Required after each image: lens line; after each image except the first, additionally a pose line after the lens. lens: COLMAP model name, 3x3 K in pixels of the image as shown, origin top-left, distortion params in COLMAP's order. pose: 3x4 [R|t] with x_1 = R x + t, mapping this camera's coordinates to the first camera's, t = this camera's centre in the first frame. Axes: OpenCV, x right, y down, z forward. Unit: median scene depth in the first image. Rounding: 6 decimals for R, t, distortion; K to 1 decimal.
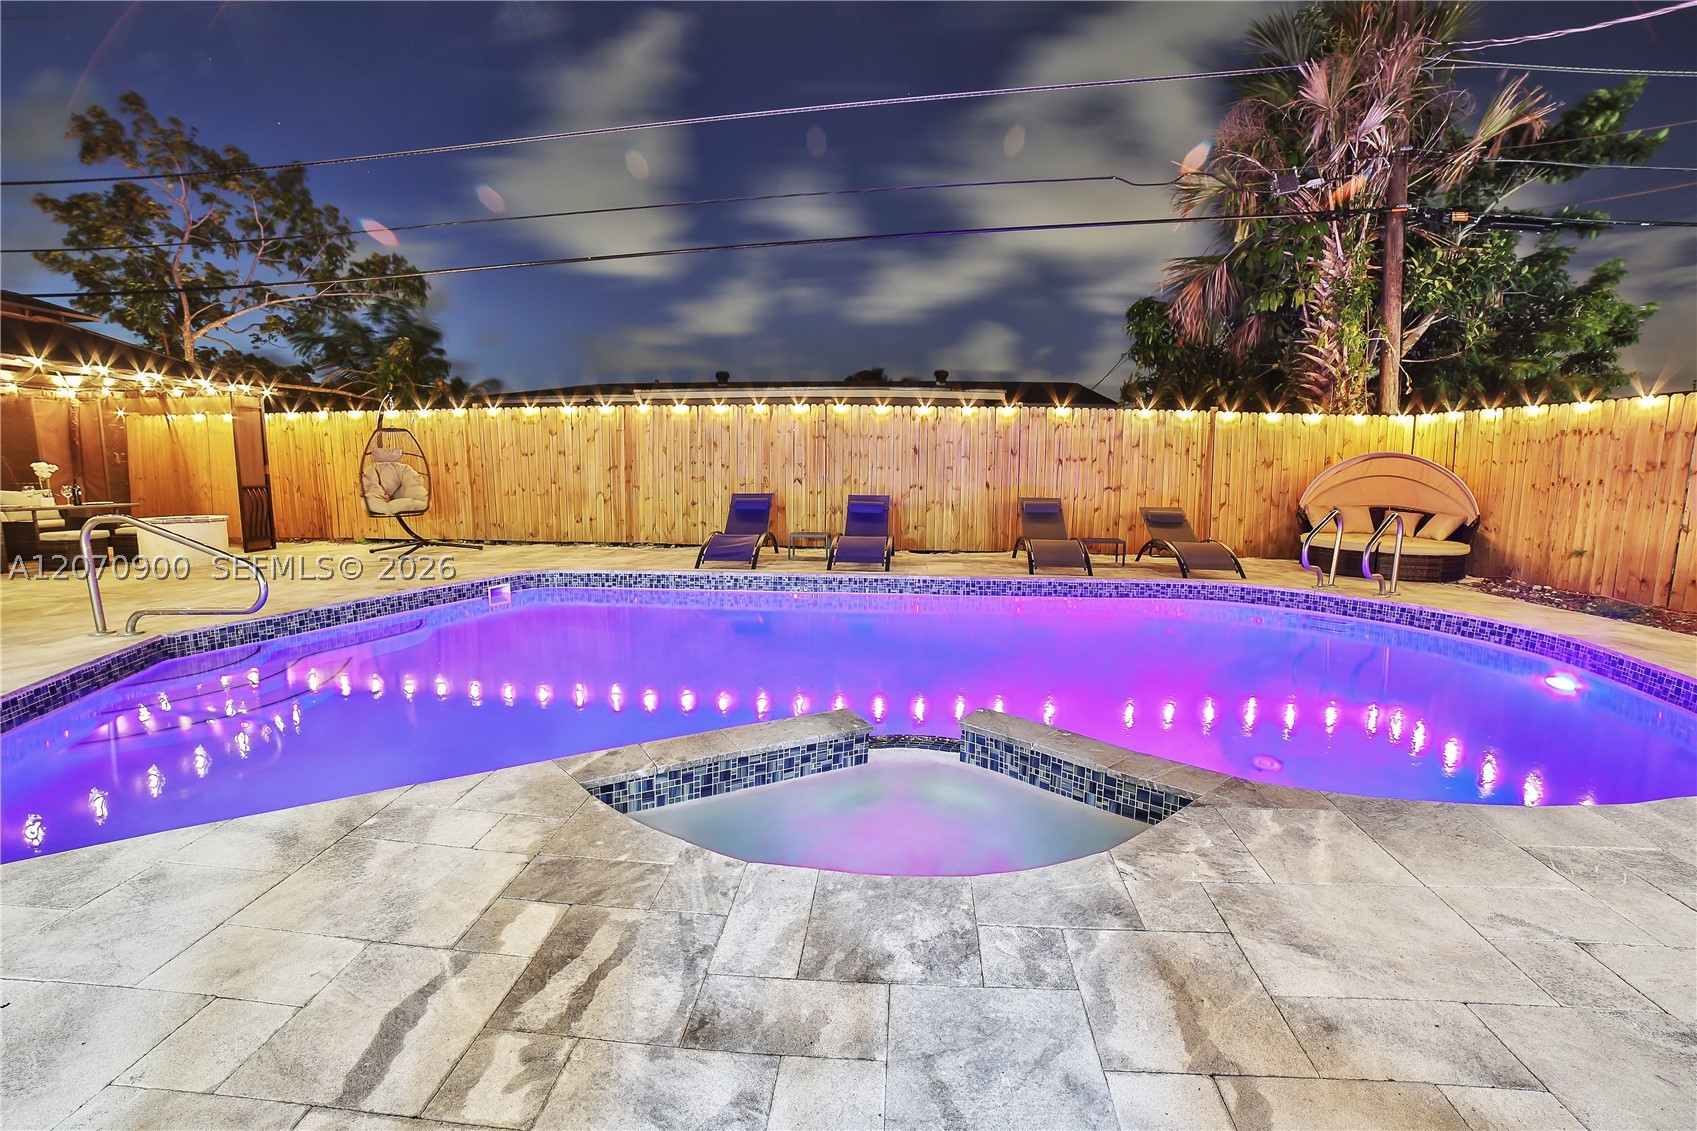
lens RADIAL K [[713.3, 0, 853.0], [0, 713.3, 561.3], [0, 0, 1]] dist [-0.028140, 0.004597]
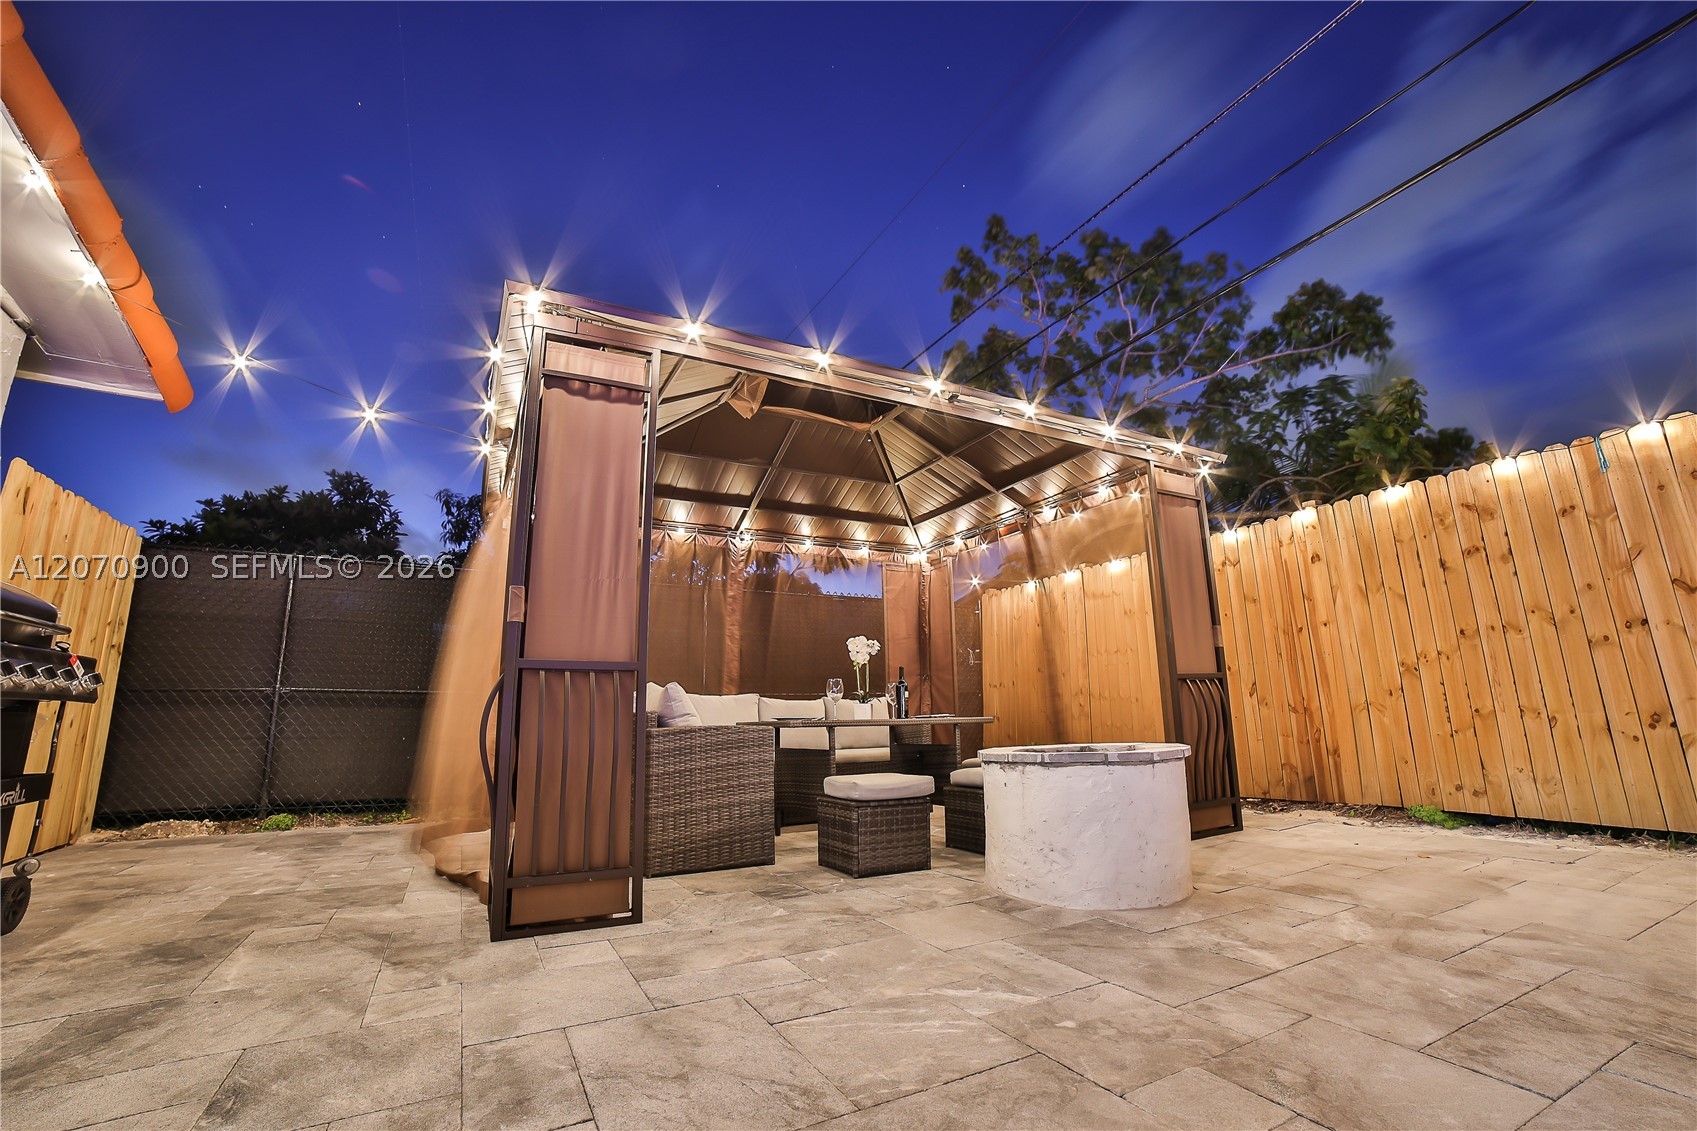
lens RADIAL K [[713.3, 0, 860.2], [0, 713.3, 566.7], [0, 0, 1]] dist [-0.028140, 0.004597]
pose [[0.559857, -0.186009, -0.807441, -0.611787], [-0.078246, 0.958254, -0.275005, -0.036715], [0.824886, 0.217142, 0.521931, 0.596977]]
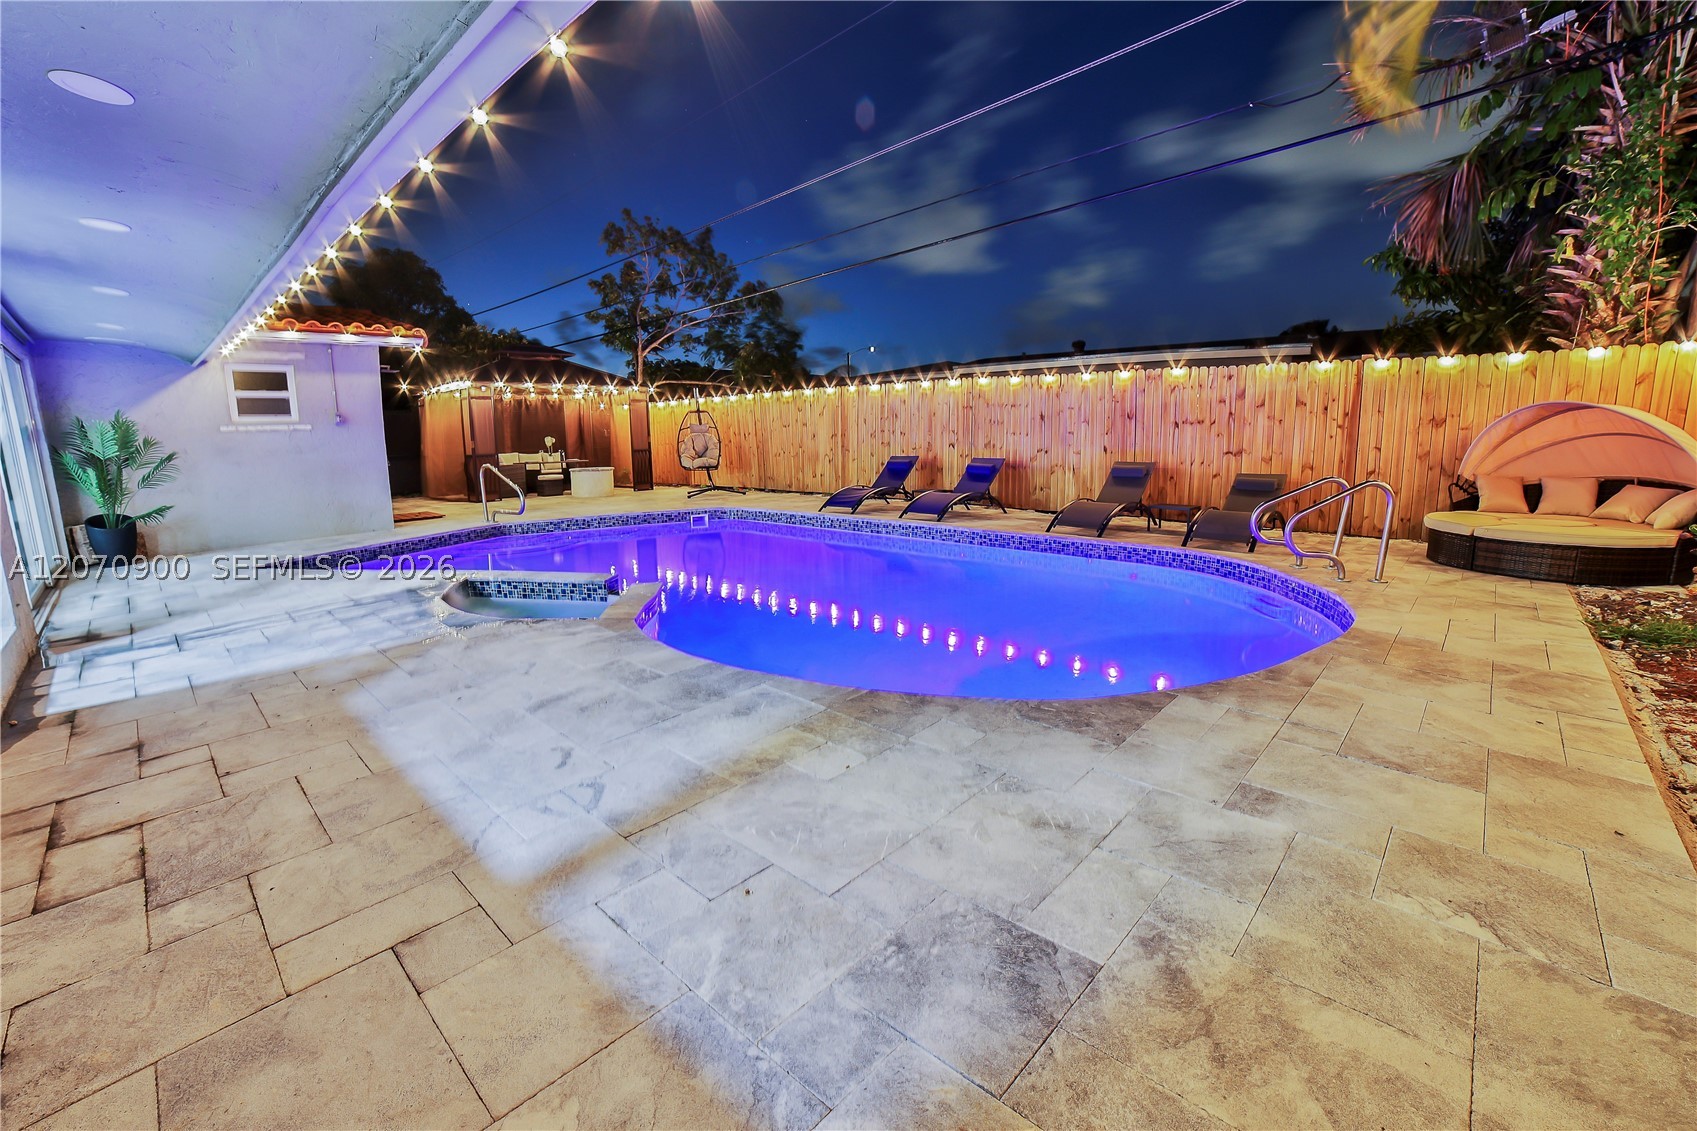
lens RADIAL K [[713.3, 0, 851.4], [0, 713.3, 553.4], [0, 0, 1]] dist [-0.028140, 0.004597]
pose [[0.803258, 0.086491, -0.589318, 0.486638], [-0.067729, 0.996247, 0.053897, 0.009102], [0.591767, -0.003379, 0.806102, -0.020123]]
